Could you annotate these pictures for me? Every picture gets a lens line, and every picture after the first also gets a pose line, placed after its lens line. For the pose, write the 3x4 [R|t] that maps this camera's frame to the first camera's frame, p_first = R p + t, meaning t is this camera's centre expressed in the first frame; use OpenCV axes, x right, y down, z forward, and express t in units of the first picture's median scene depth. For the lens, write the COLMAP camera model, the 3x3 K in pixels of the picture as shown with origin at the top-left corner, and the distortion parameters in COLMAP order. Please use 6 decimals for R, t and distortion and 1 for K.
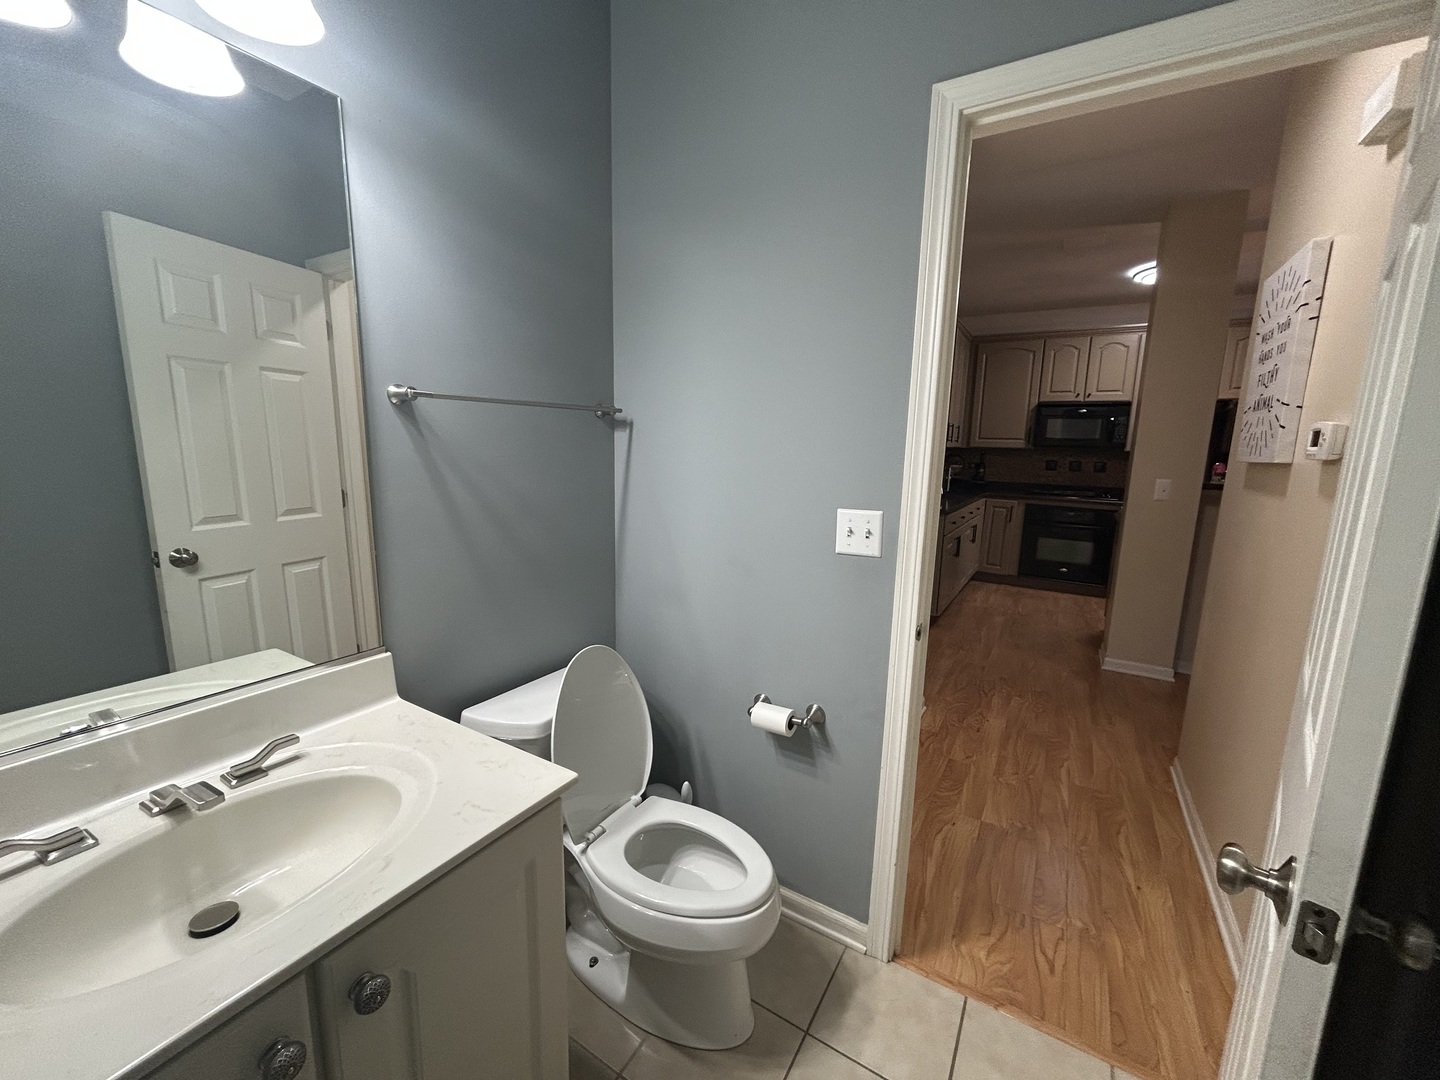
lens RADIAL K [[578.7, 0, 720.0], [0, 578.7, 540.0], [0, 0, 1]] dist [-0.000108, 0.000030]
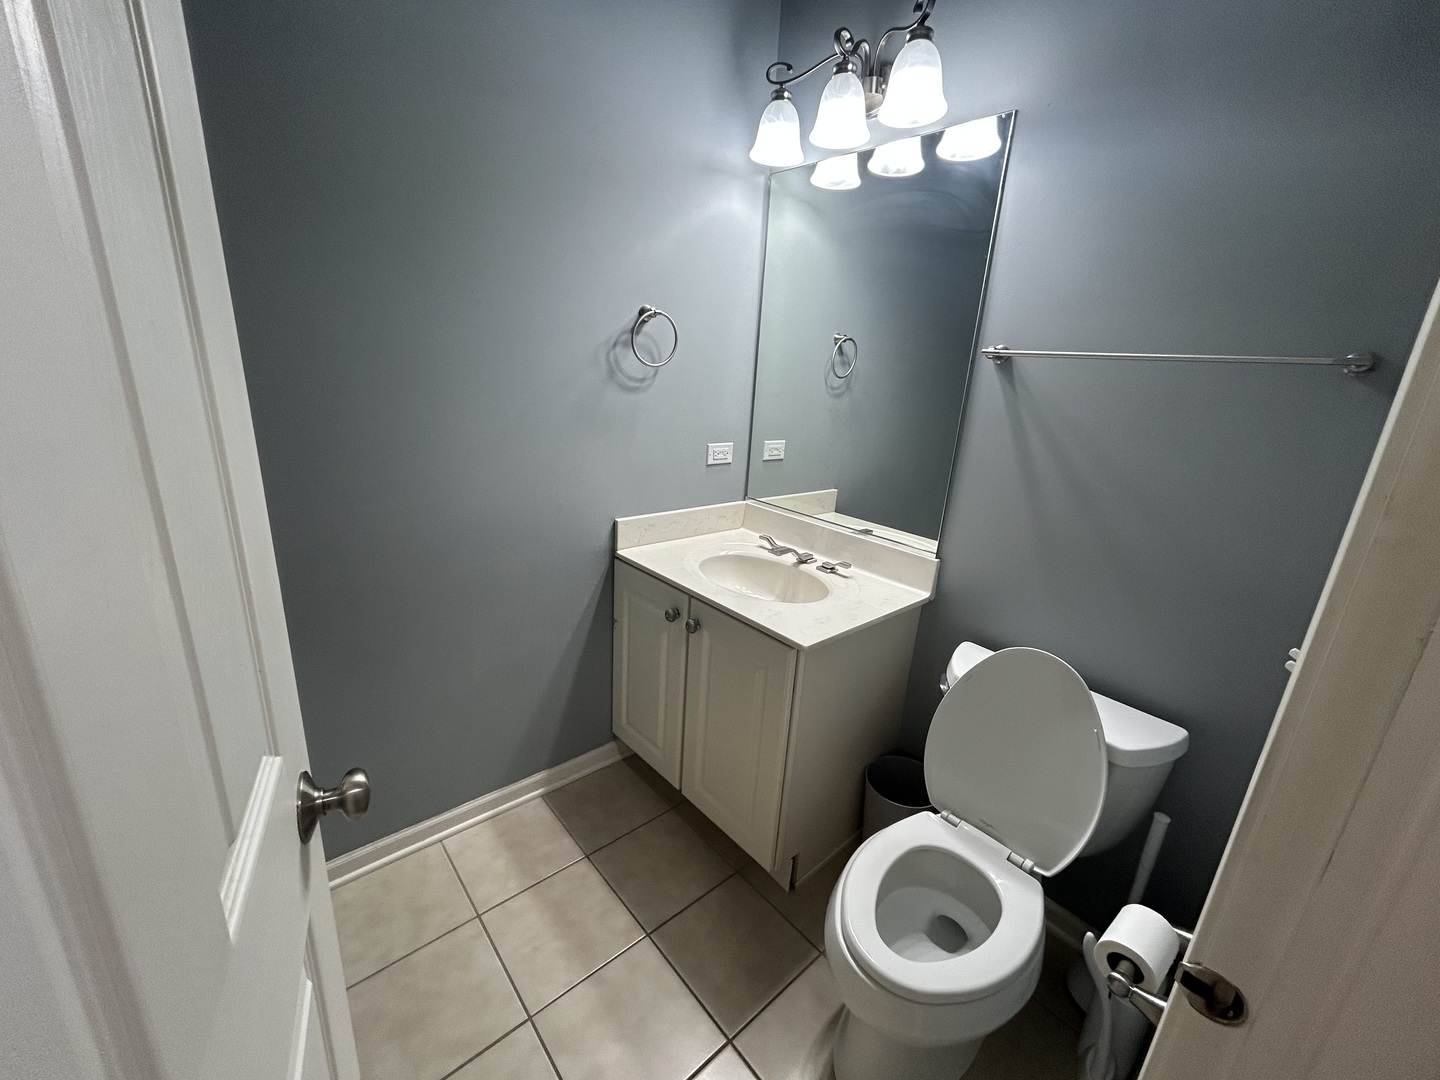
lens RADIAL K [[573.2, 0, 721.3], [0, 573.2, 550.1], [0, 0, 1]] dist [0.001733, 0.000188]
pose [[-0.307587, 0.237390, -0.921432, 0.942328], [-0.226650, 0.922226, 0.313254, -0.147191], [0.924132, 0.305196, -0.229860, 1.058912]]
